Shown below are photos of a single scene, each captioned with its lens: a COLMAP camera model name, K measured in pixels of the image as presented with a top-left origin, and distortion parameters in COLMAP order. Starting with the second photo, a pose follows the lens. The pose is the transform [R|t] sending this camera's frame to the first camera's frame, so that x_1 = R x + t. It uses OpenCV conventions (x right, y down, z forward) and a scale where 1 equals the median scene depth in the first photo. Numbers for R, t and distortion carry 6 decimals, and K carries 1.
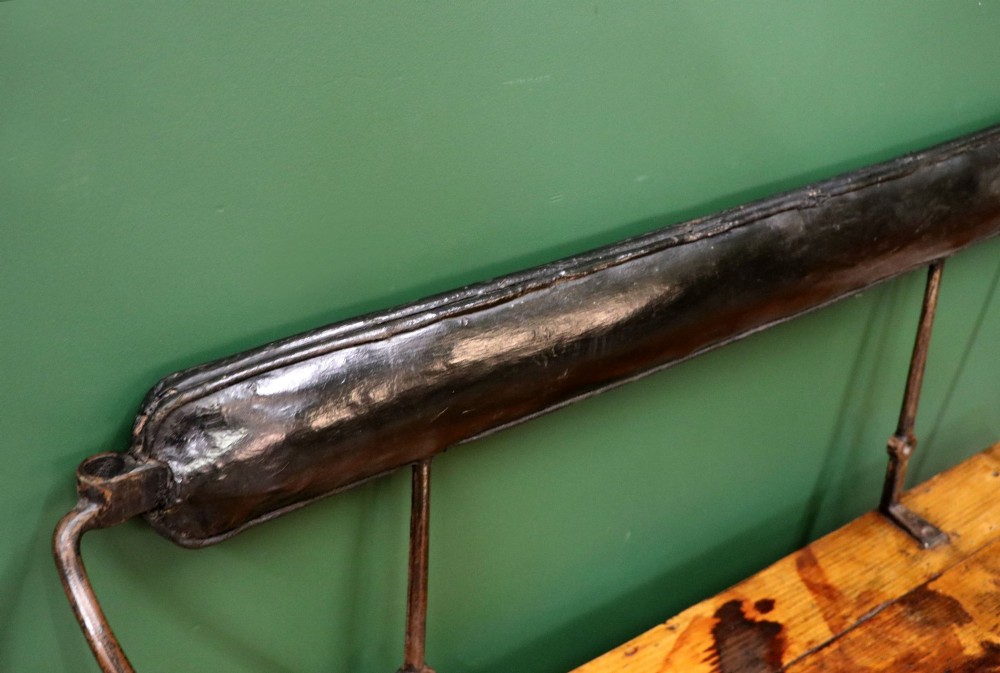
lens RADIAL K [[1150.5, 0, 497.4], [0, 1150.5, 355.9], [0, 0, 1]] dist [-0.077471, 0.000000]
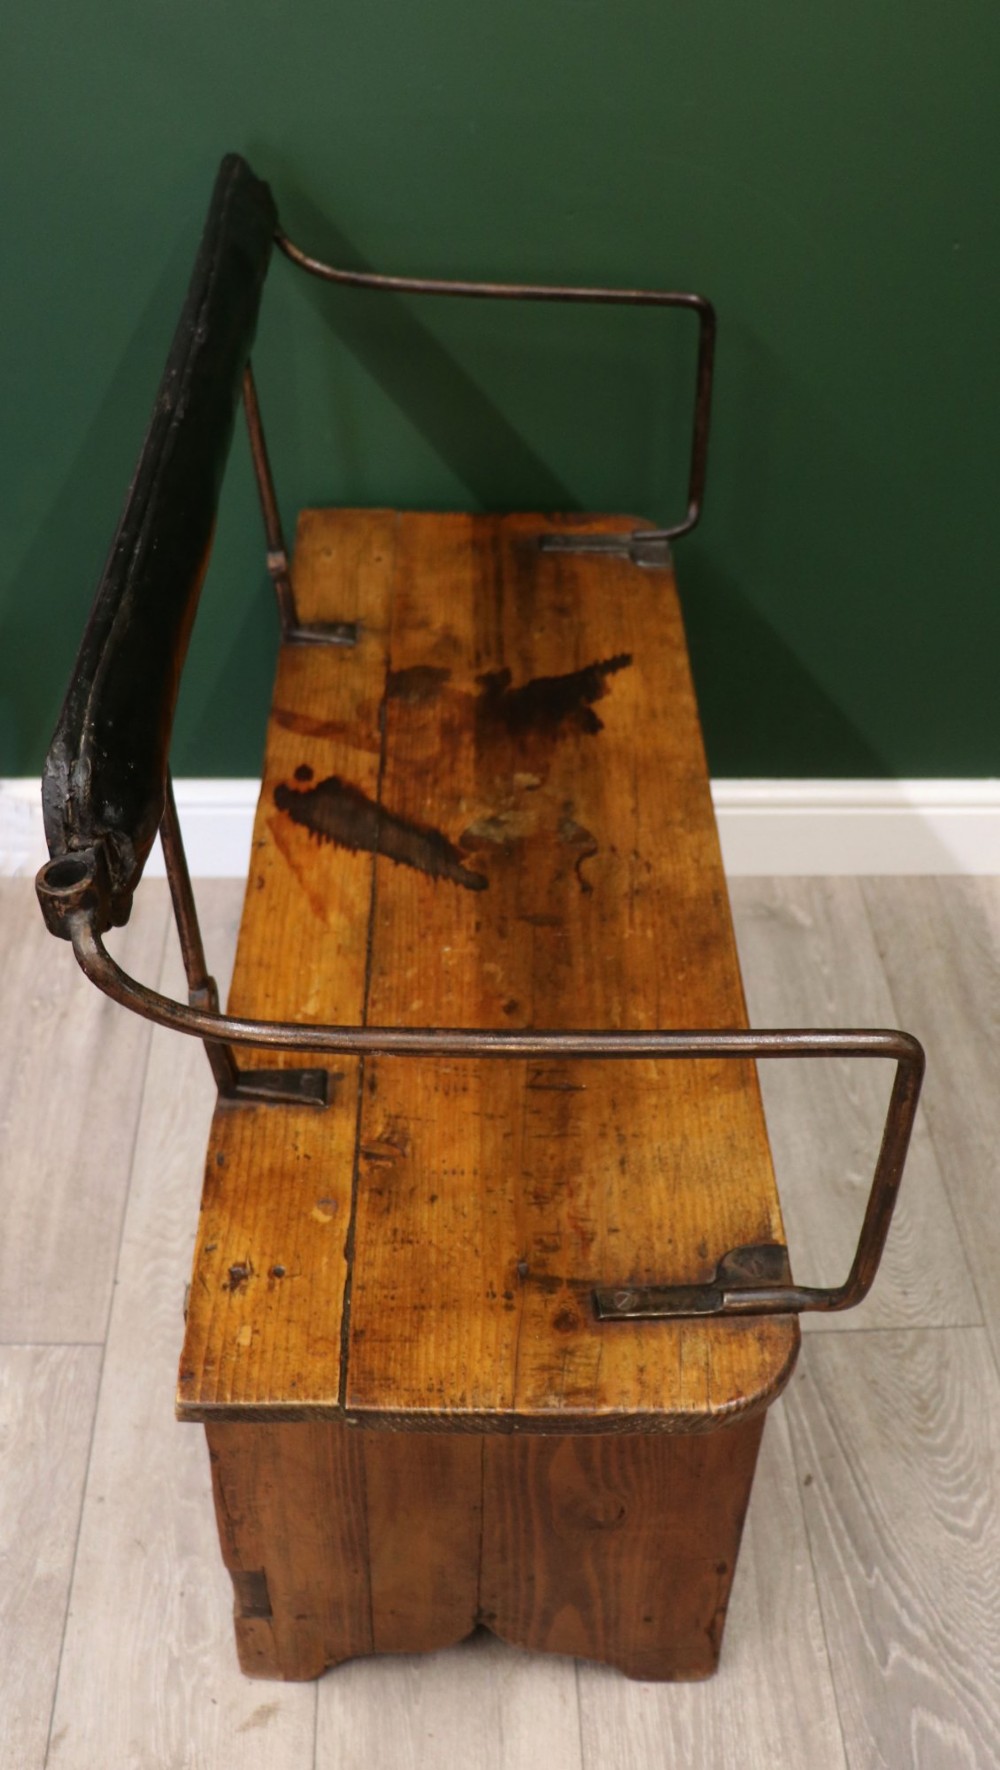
lens RADIAL K [[1846.1, 0, 536.8], [0, 1846.1, 836.0], [0, 0, 1]] dist [-0.133716, 0.000000]
pose [[0.549633, -0.557628, 0.622057, -0.632360], [0.465195, 0.822783, 0.326531, -0.137718], [-0.693900, 0.109905, 0.711634, -0.167667]]
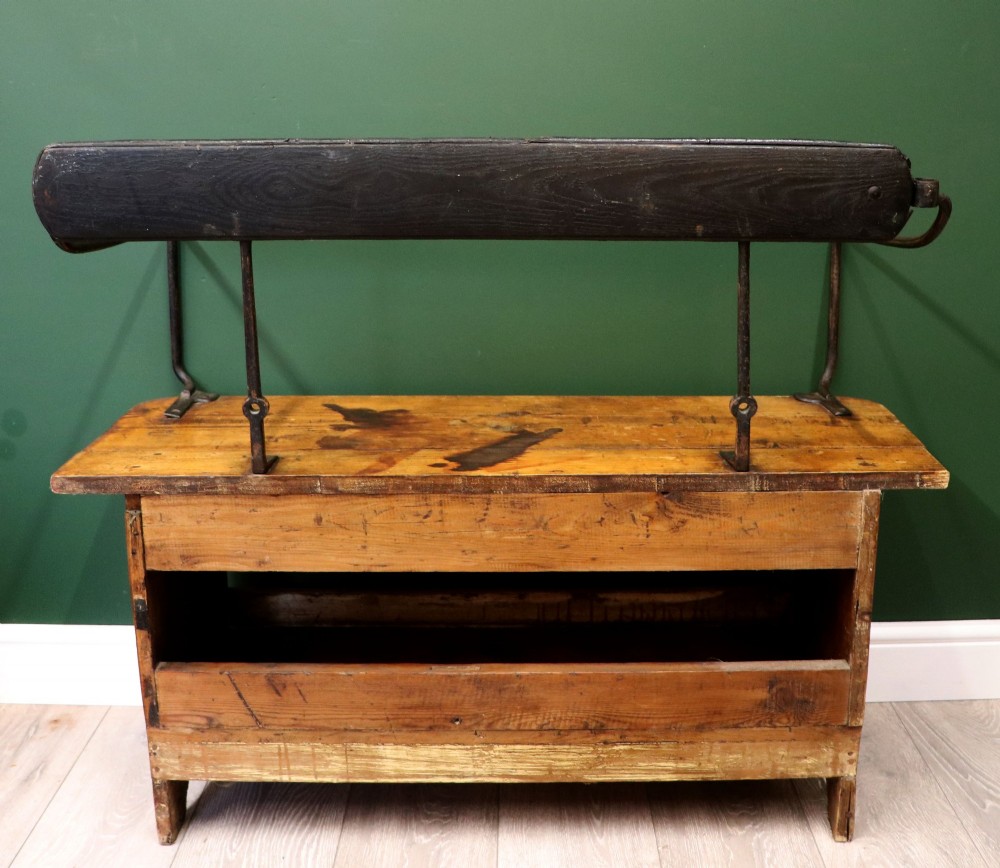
lens RADIAL K [[1270.3, 0, 541.6], [0, 1270.3, 411.1], [0, 0, 1]] dist [-0.146655, 0.000000]
pose [[-0.829263, -0.204729, 0.520009, -0.637935], [0.259292, 0.683324, 0.682522, -0.826086], [-0.495066, 0.700824, -0.513570, 1.737317]]
